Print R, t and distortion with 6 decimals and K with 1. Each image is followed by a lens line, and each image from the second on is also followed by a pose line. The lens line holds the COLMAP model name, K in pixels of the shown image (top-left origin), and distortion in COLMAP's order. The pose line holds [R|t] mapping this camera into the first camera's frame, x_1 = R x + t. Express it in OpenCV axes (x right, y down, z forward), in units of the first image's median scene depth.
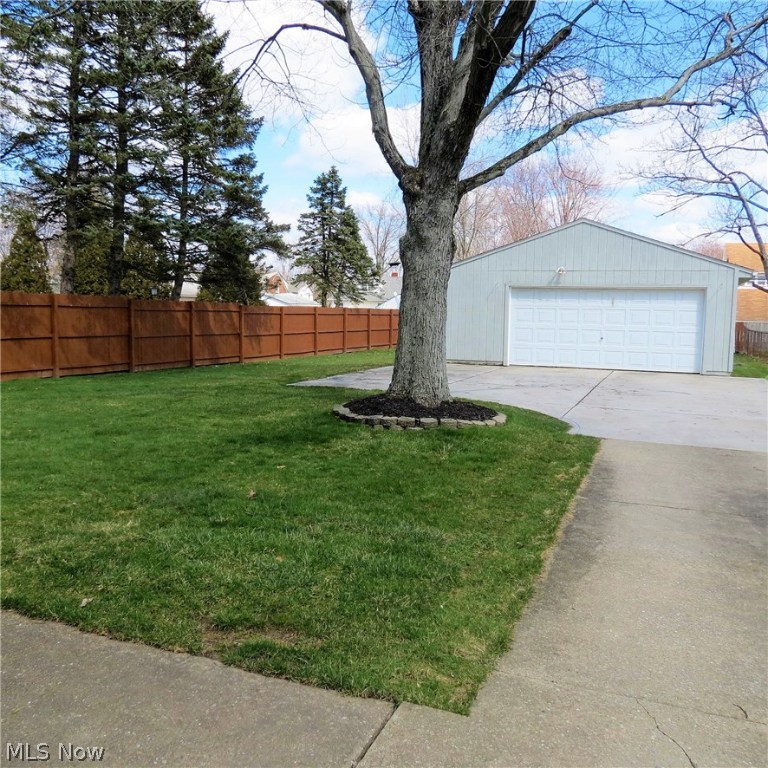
lens RADIAL K [[720.5, 0, 384.1], [0, 720.5, 370.3], [0, 0, 1]] dist [0.008653, 0.015537]
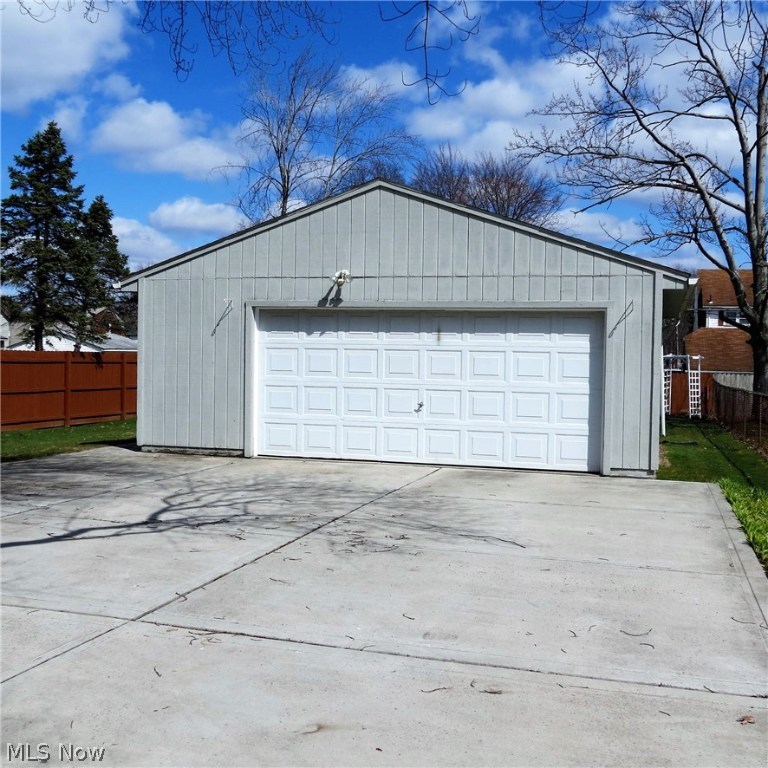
lens RADIAL K [[859.8, 0, 384.0], [0, 859.8, 384.0], [0, 0, 1]] dist [-0.013809, -0.013188]
pose [[0.997586, -0.003216, 0.069374, 0.221283], [0.007028, 0.998474, -0.054770, -0.024639], [-0.069092, 0.055126, 0.996086, 0.360538]]
